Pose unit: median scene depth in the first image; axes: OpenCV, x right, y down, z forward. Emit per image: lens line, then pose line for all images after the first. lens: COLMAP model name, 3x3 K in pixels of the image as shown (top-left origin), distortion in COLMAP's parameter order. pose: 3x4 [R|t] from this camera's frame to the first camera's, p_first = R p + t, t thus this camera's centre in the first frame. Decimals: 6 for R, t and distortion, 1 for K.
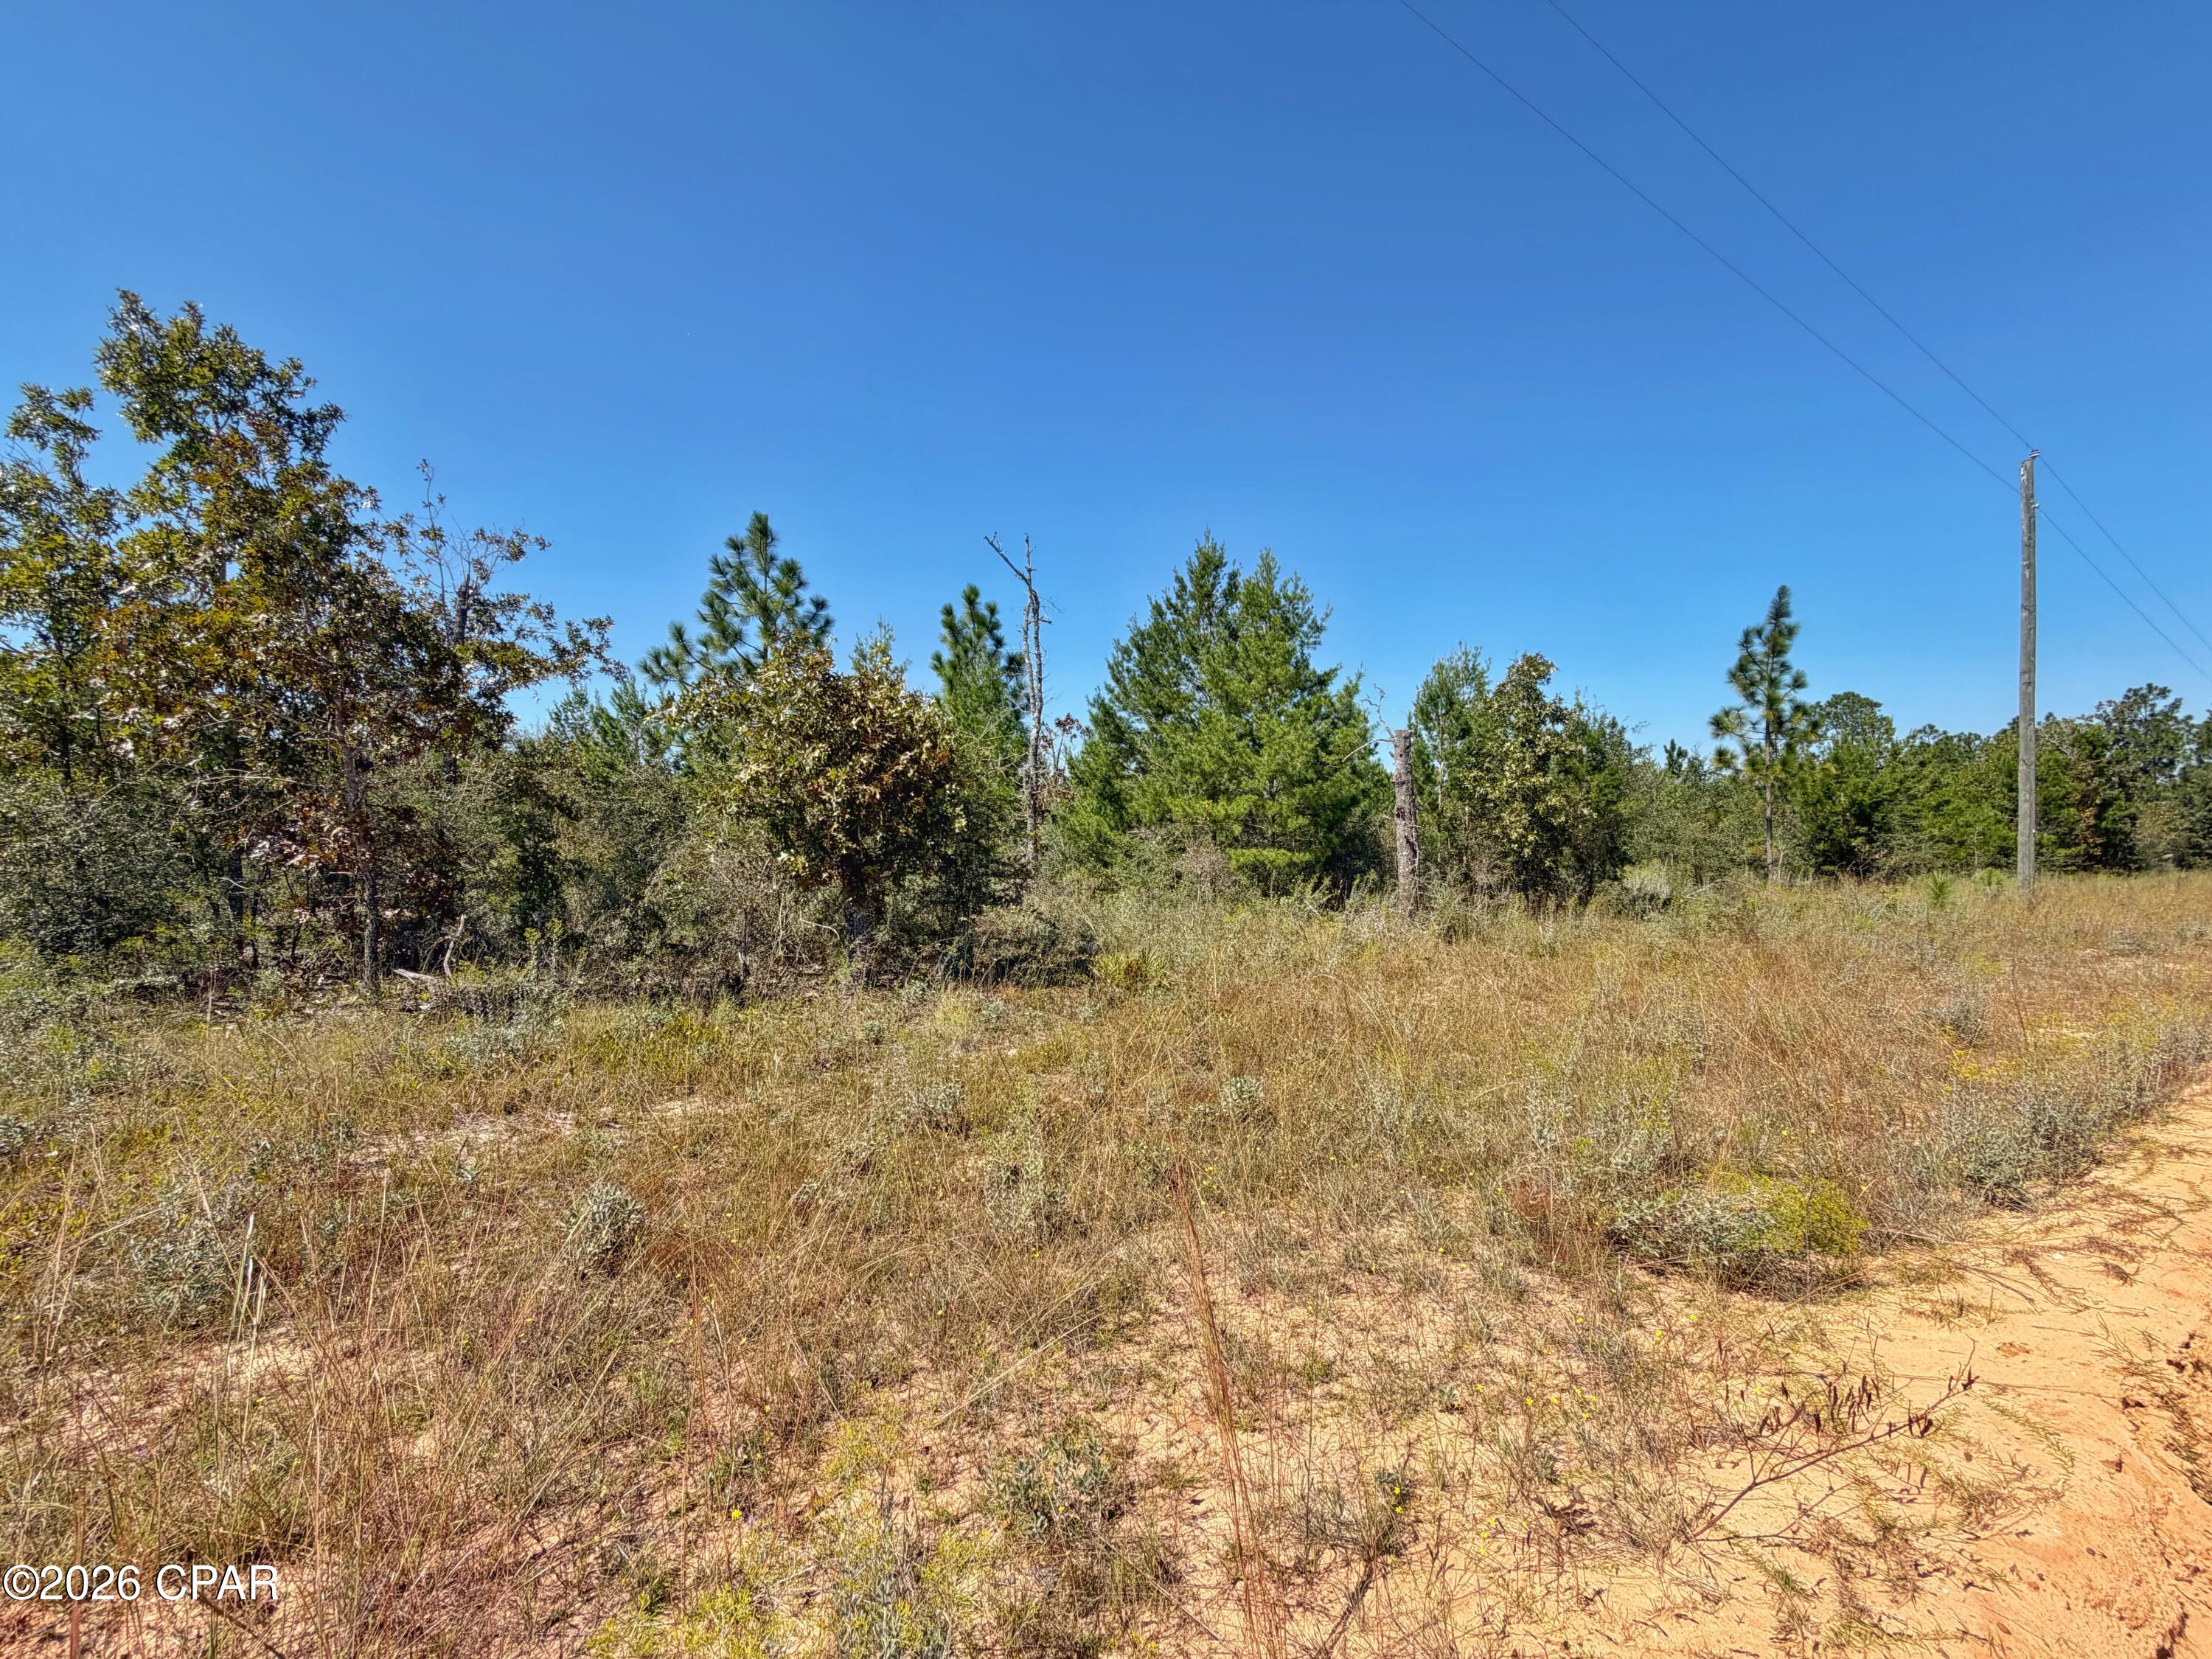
lens RADIAL K [[878.3, 0, 1104.9], [0, 878.3, 826.0], [0, 0, 1]] dist [0.002020, -0.000042]
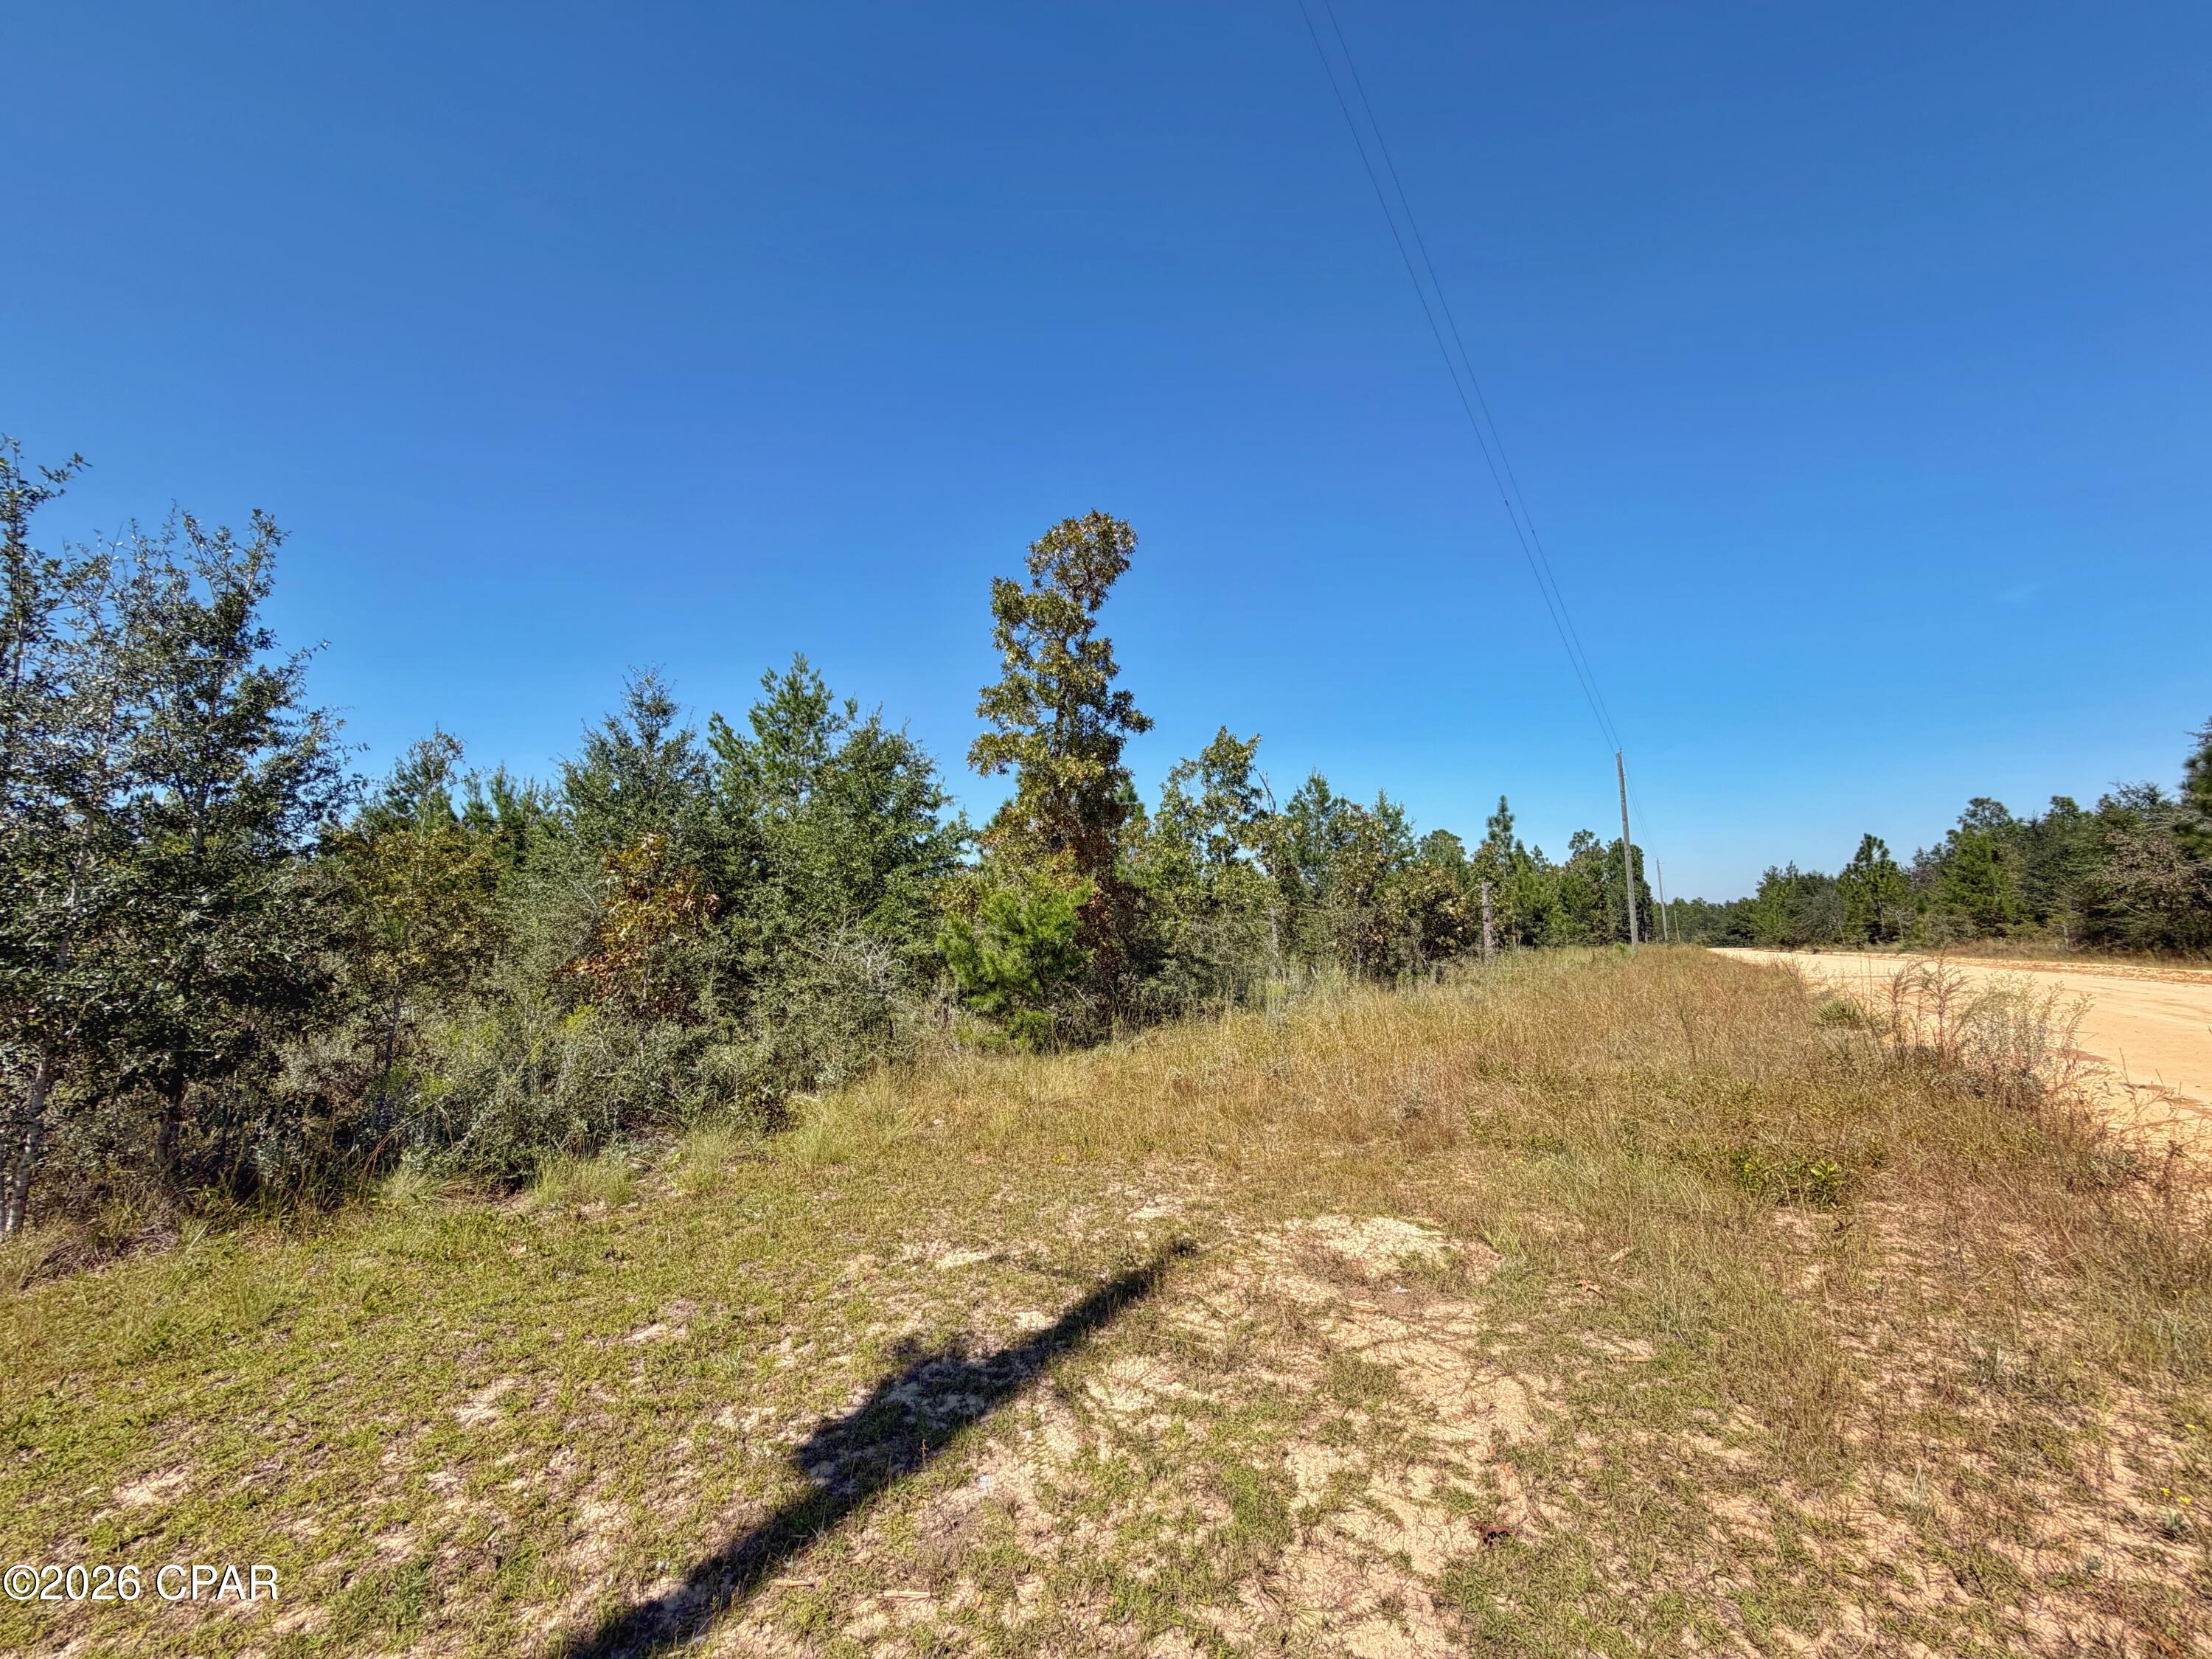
lens RADIAL K [[878.3, 0, 1104.5], [0, 878.3, 839.0], [0, 0, 1]] dist [0.002020, -0.000042]
pose [[0.918839, 0.023630, 0.393924, -0.781953], [0.015705, 0.995225, -0.096333, -0.010186], [-0.394319, 0.094701, 0.914081, -0.375203]]
